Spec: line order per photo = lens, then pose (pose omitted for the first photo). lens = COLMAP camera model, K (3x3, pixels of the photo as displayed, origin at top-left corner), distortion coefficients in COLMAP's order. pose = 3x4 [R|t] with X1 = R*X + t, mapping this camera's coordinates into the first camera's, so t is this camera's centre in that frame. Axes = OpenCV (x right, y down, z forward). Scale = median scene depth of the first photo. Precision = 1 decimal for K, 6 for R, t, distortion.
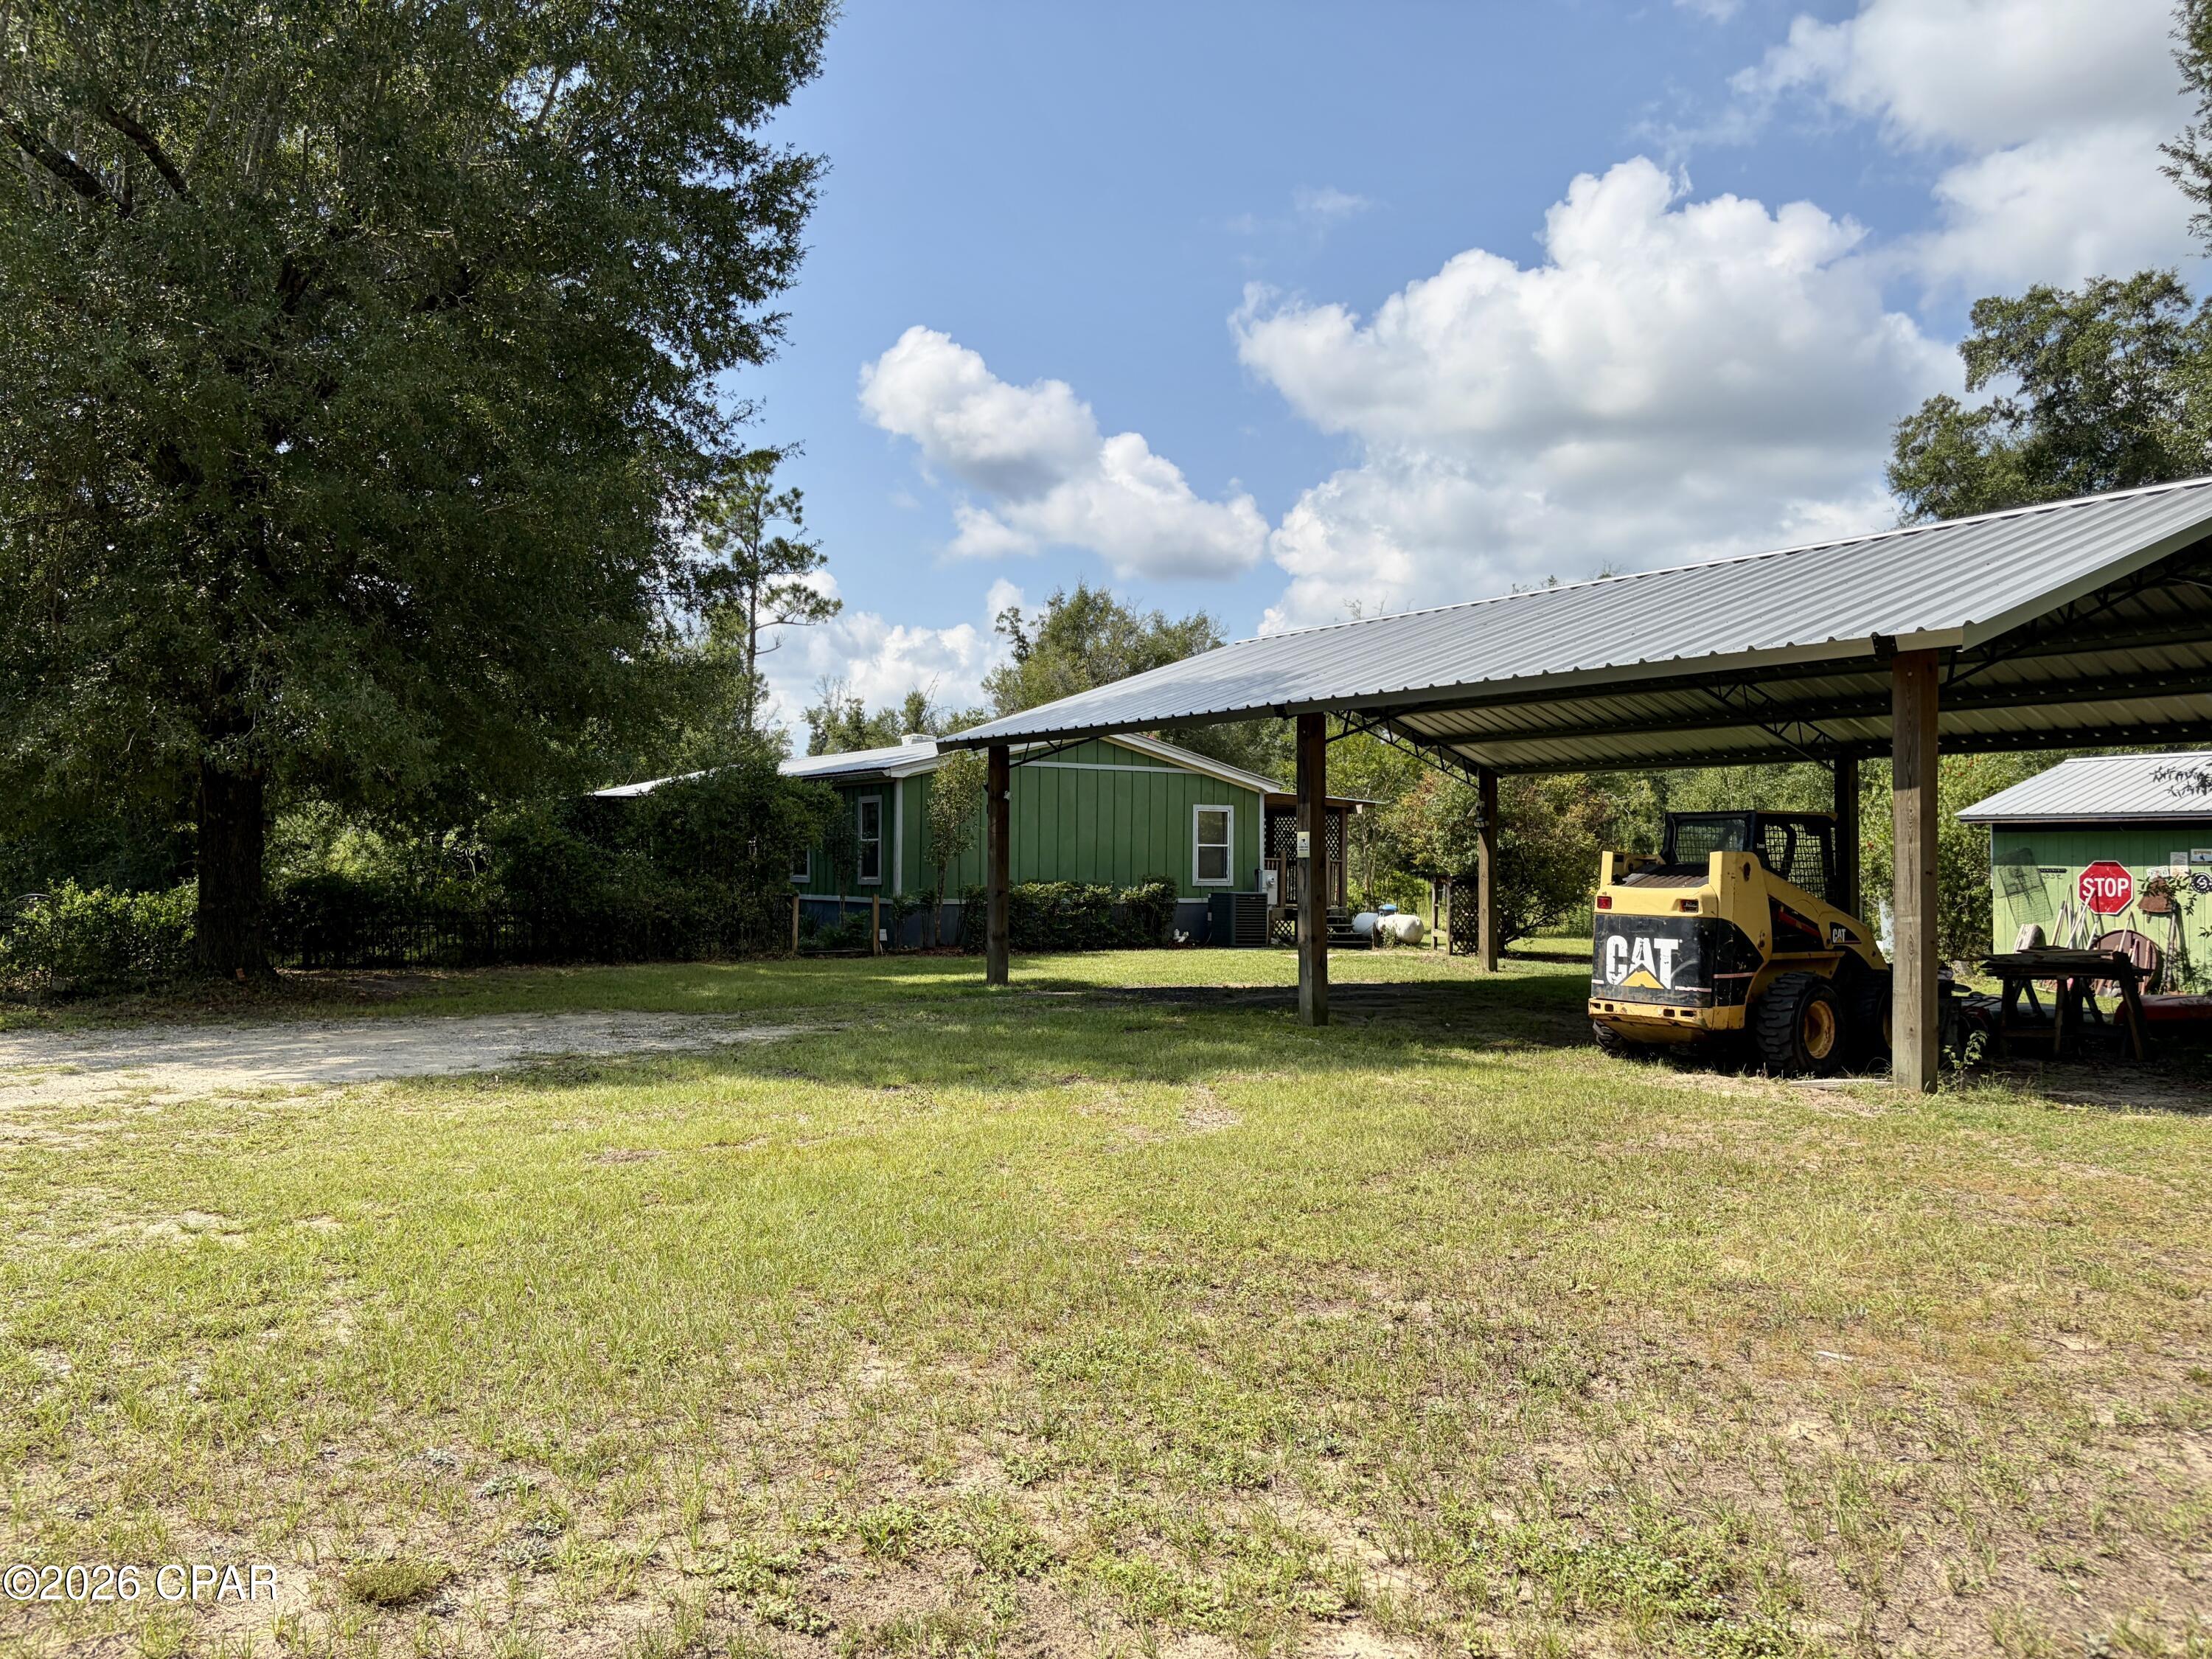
lens RADIAL K [[1656.2, 0, 1112.0], [0, 1656.2, 836.9], [0, 0, 1]] dist [0.089023, -0.140581]
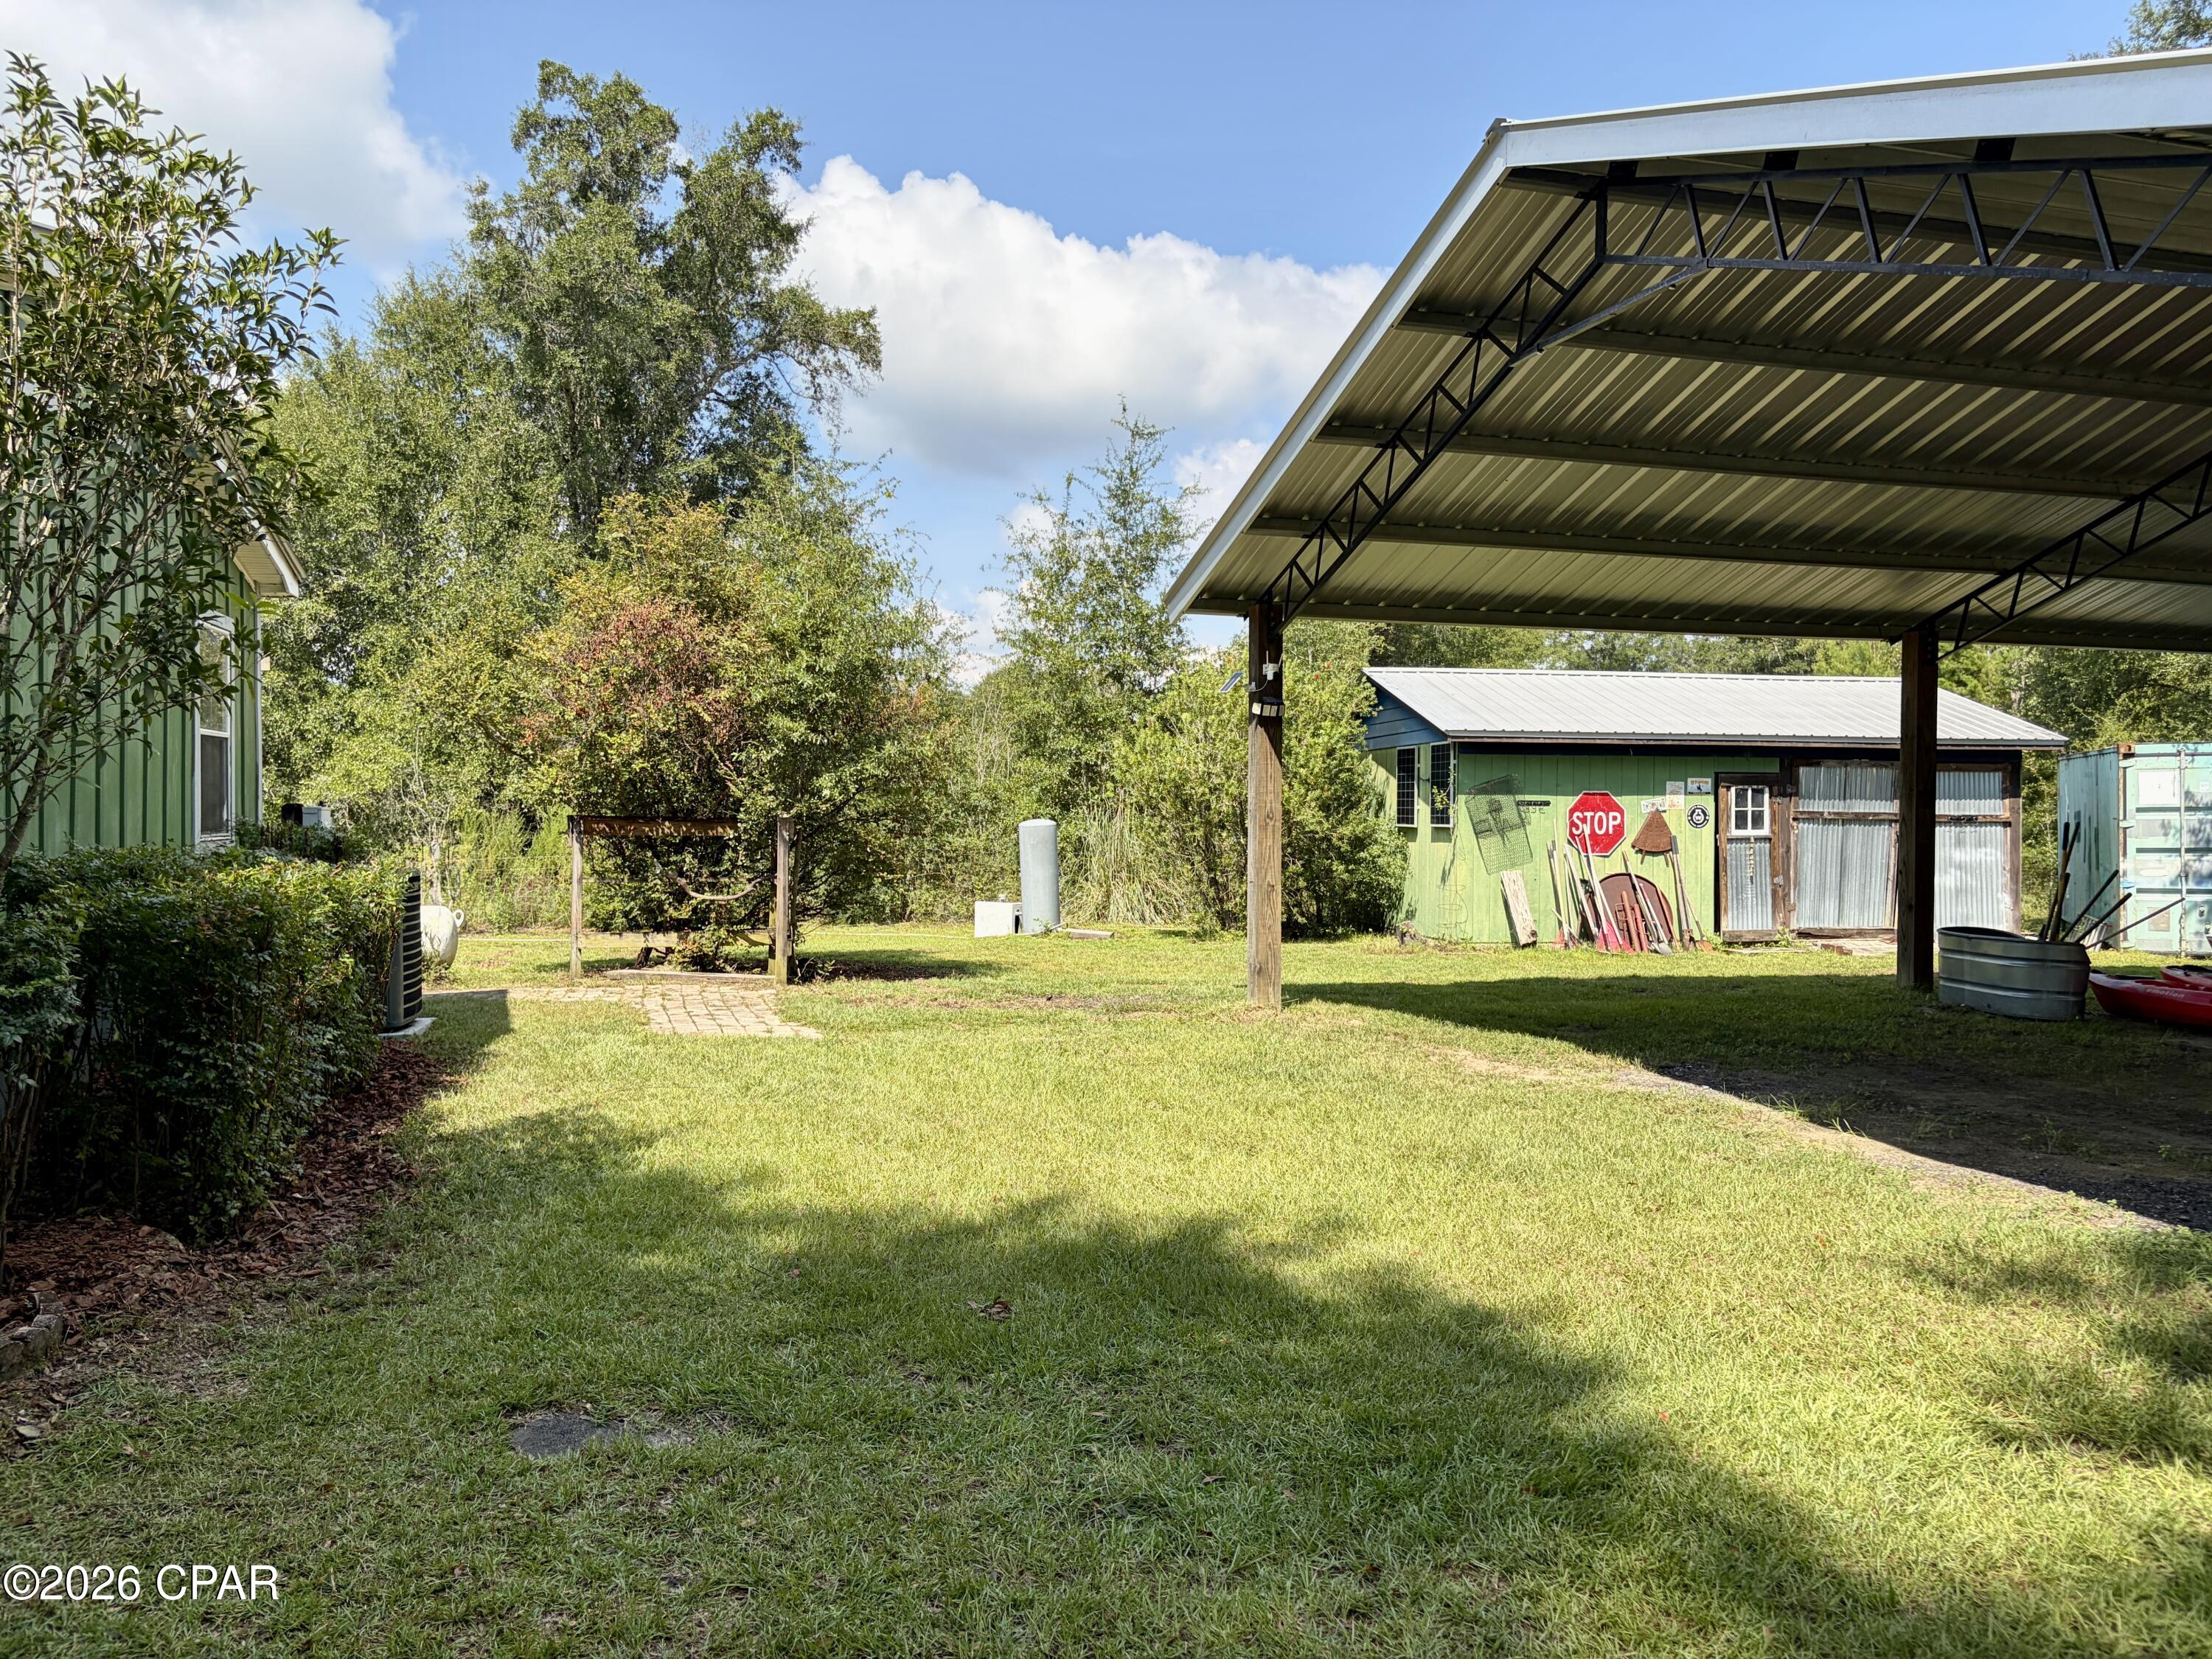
lens RADIAL K [[1656.2, 0, 1112.0], [0, 1656.2, 836.9], [0, 0, 1]] dist [0.089023, -0.140581]
pose [[0.326135, -0.025131, 0.944989, -0.268839], [-0.014702, 0.999391, 0.031652, 0.014738], [-0.945209, -0.024216, 0.325567, 0.982267]]
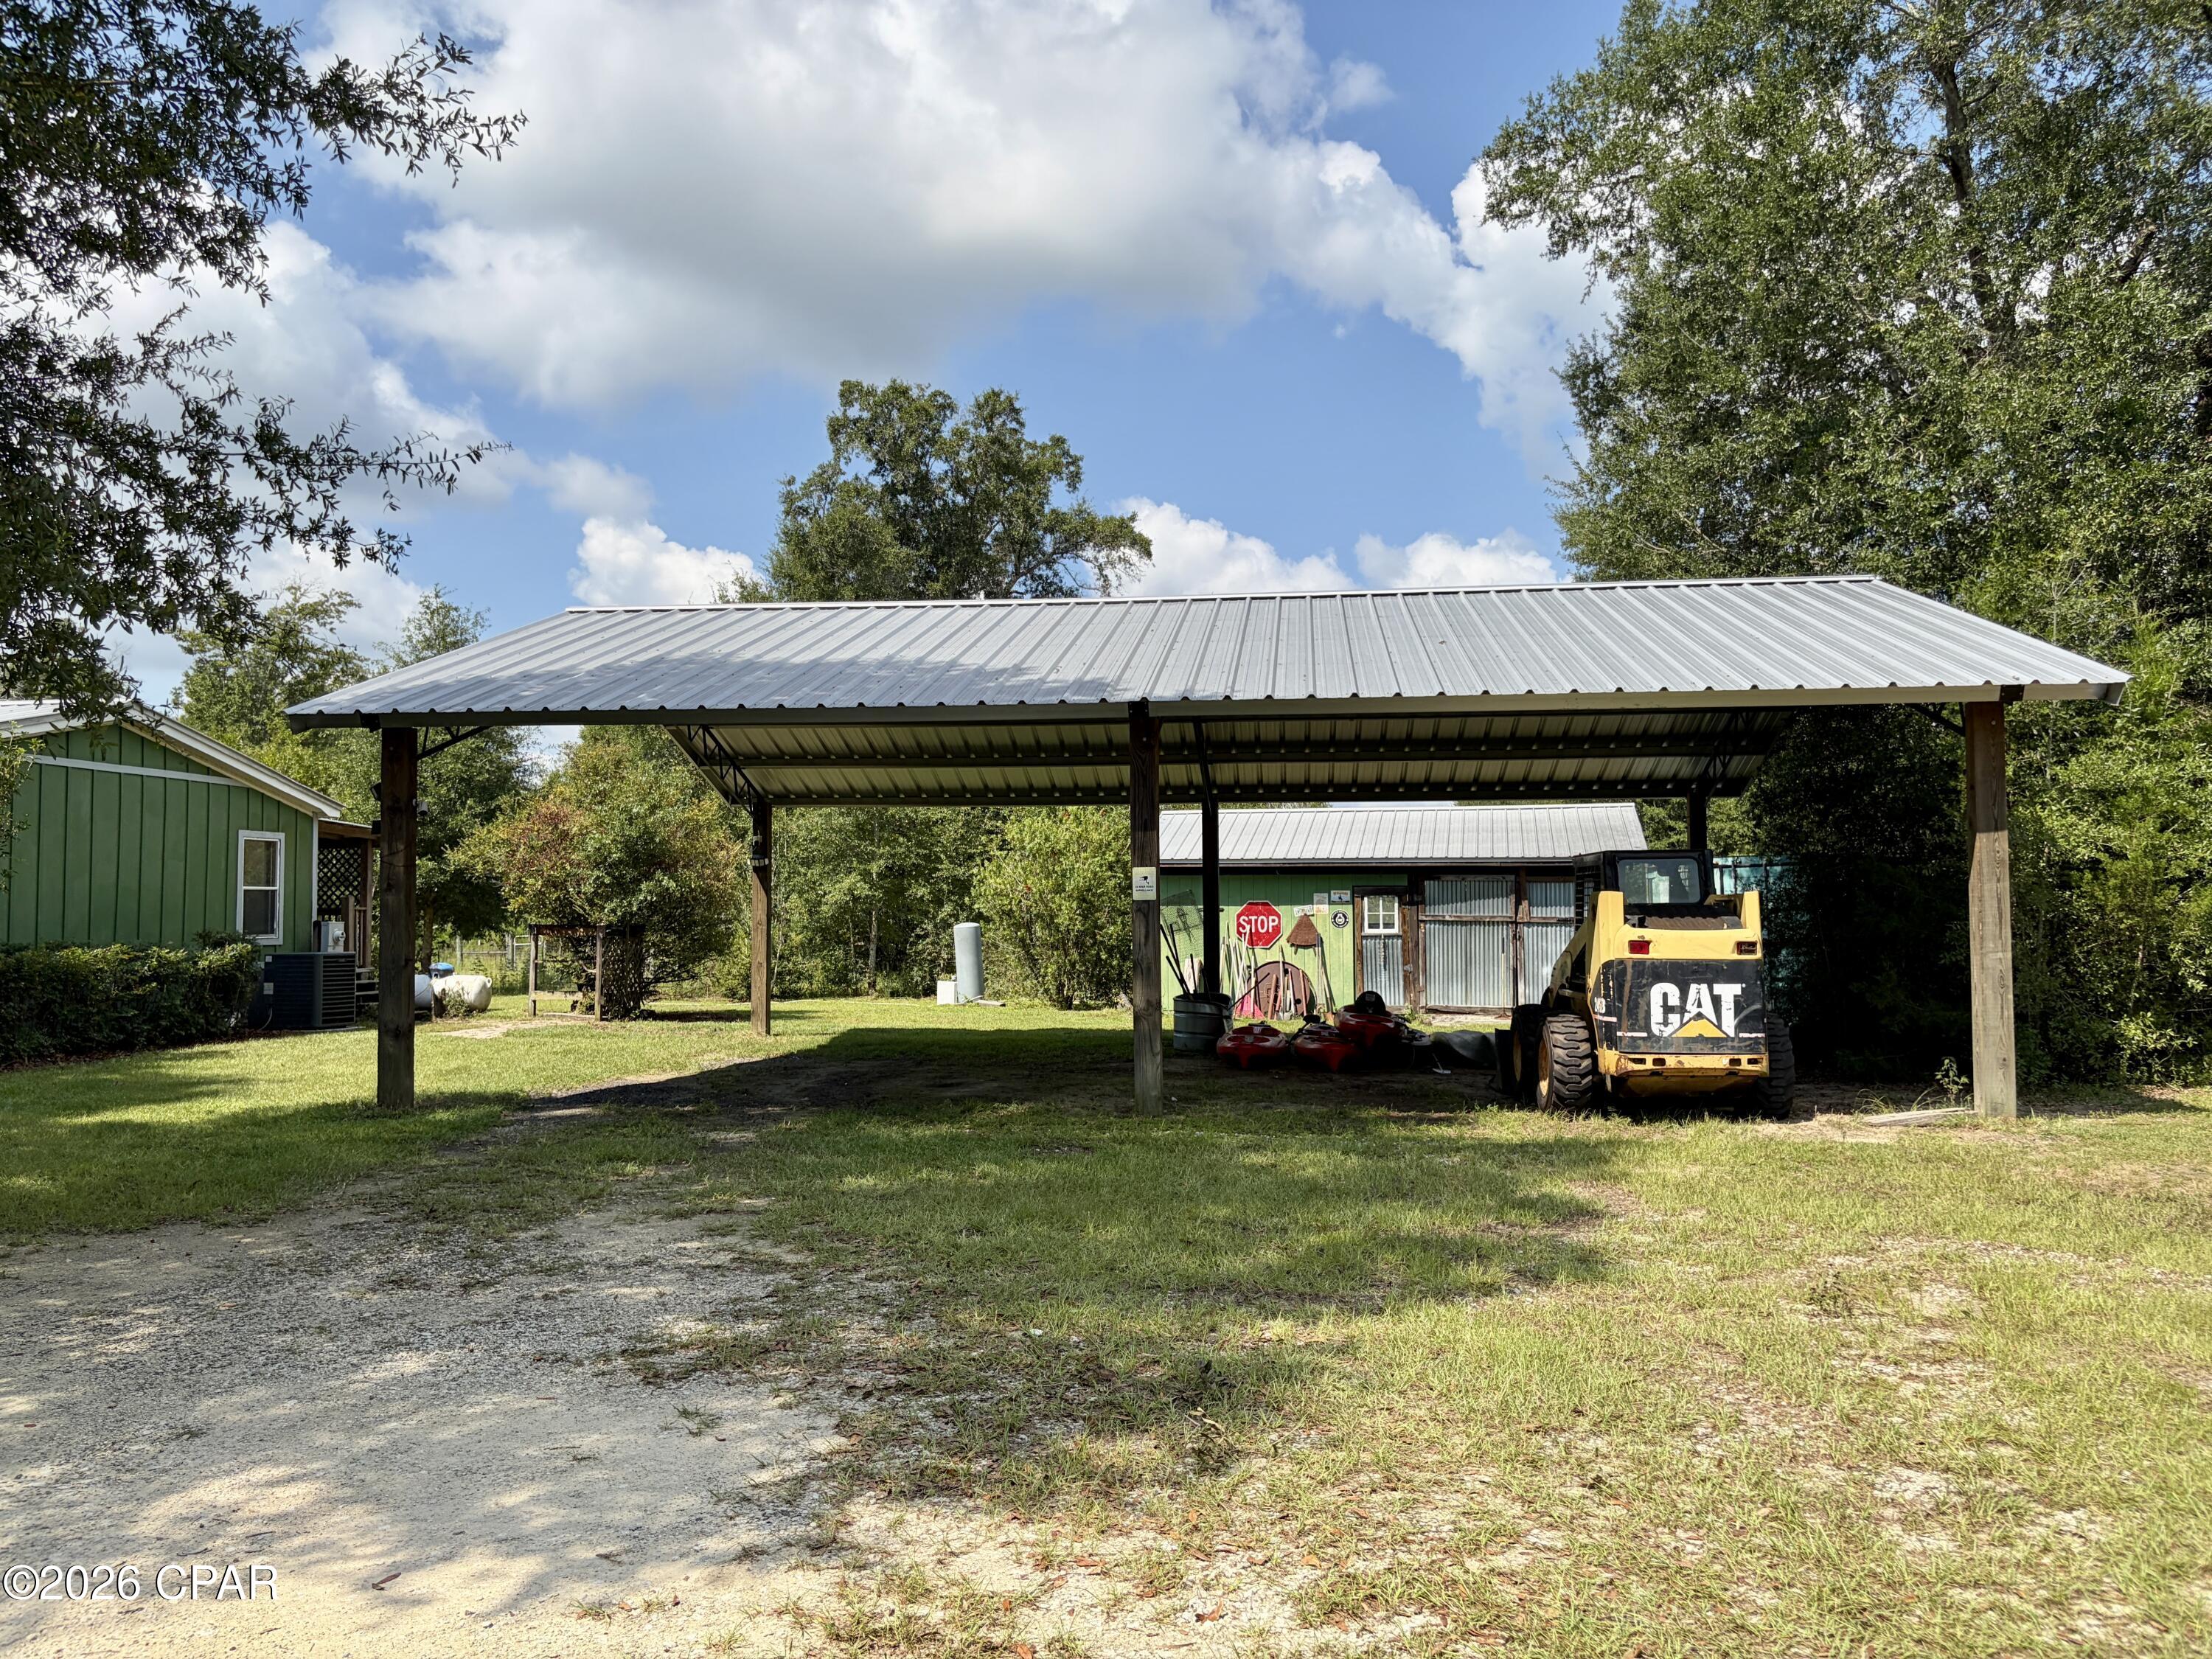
lens RADIAL K [[1656.2, 0, 1112.0], [0, 1656.2, 836.9], [0, 0, 1]] dist [0.089023, -0.140581]
pose [[0.660910, 0.023900, 0.750084, -0.326289], [-0.003671, 0.999584, -0.028616, 0.003365], [-0.750456, 0.016159, 0.660723, 0.339724]]
